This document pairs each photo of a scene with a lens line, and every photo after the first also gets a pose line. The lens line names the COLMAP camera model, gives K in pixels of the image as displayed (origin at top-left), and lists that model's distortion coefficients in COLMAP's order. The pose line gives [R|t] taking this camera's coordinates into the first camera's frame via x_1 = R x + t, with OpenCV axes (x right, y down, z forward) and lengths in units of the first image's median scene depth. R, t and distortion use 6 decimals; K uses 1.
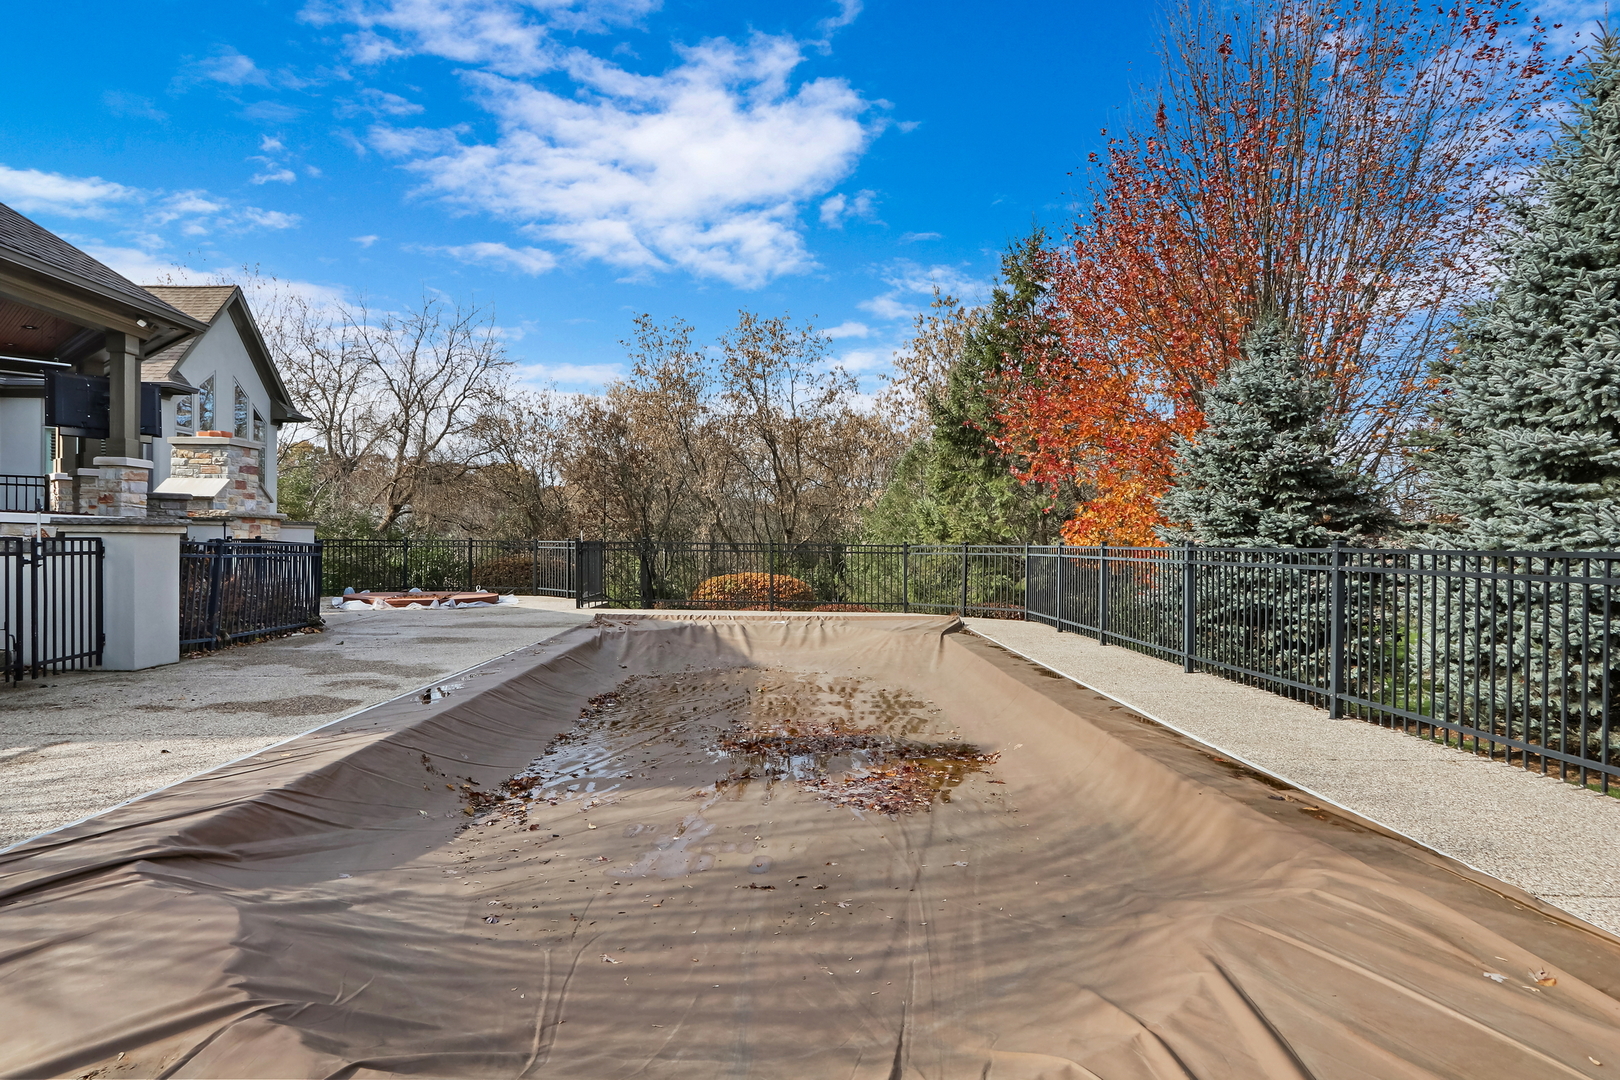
lens RADIAL K [[937.9, 0, 810.0], [0, 937.9, 540.0], [0, 0, 1]] dist [-0.004841, -0.000061]
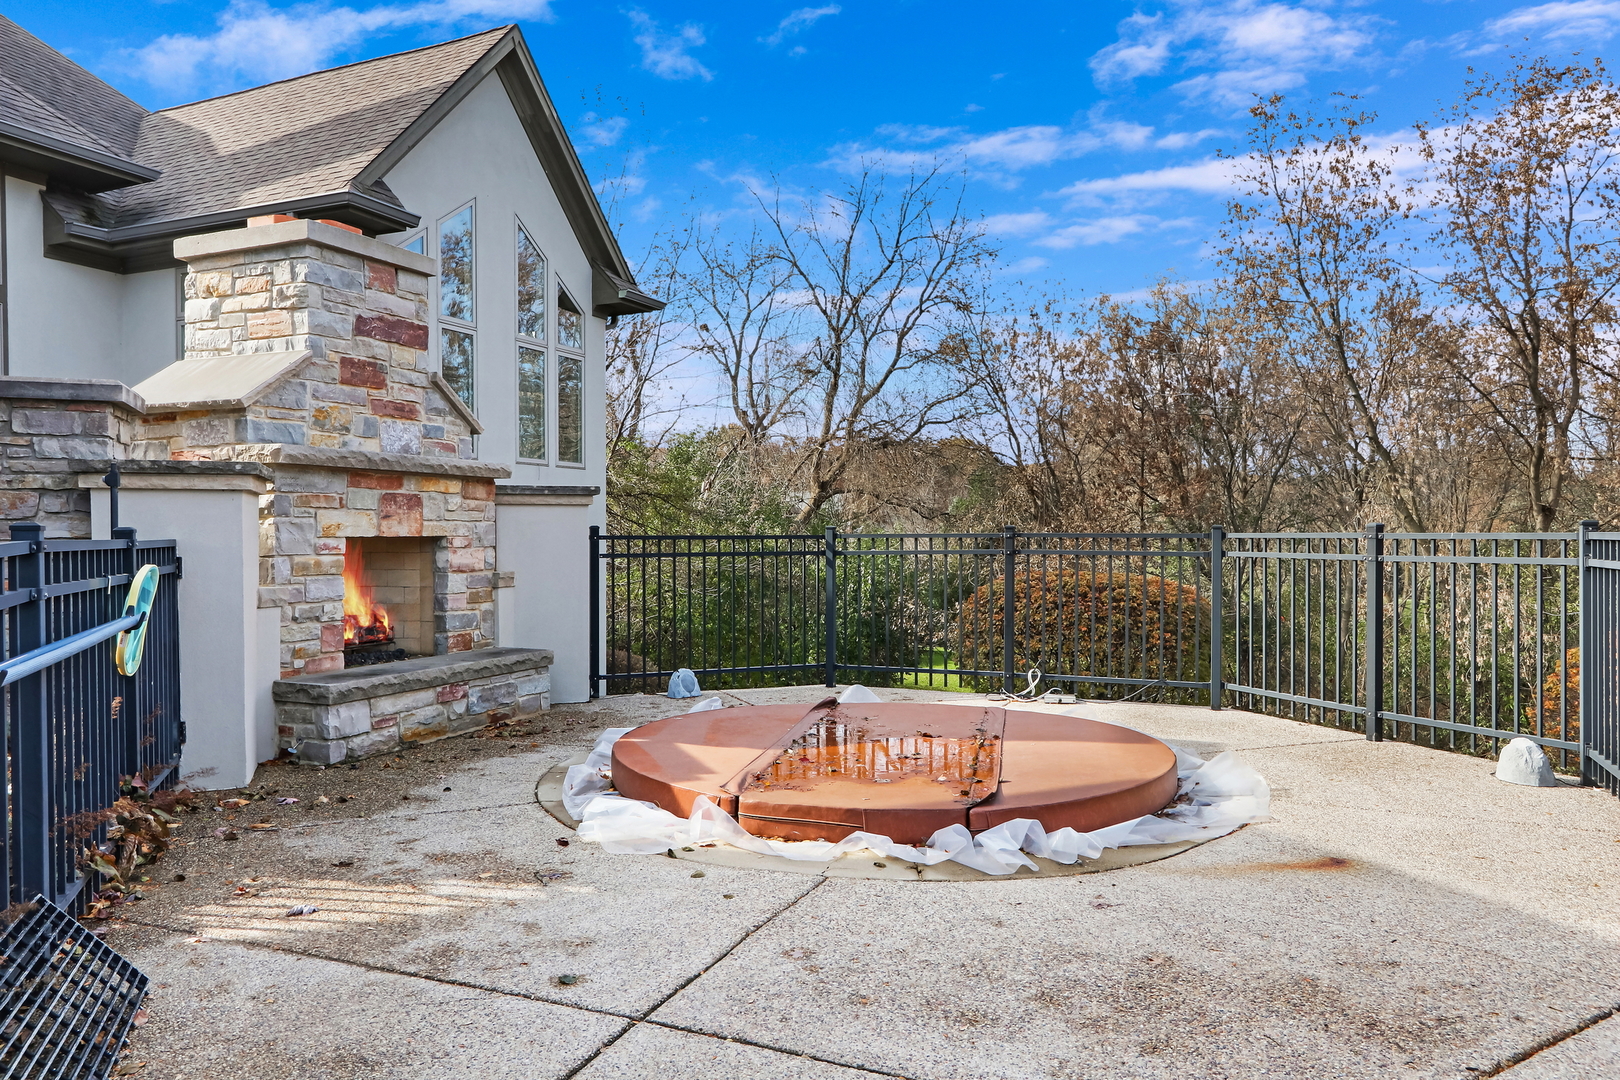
lens RADIAL K [[1144.9, 0, 810.0], [0, 1144.9, 540.0], [0, 0, 1]] dist [0.006866, 0.002720]
pose [[0.907056, -0.007487, -0.420944, -0.217723], [0.009960, 0.999944, 0.003676, -0.000250], [0.420892, -0.007526, 0.907079, 0.514647]]
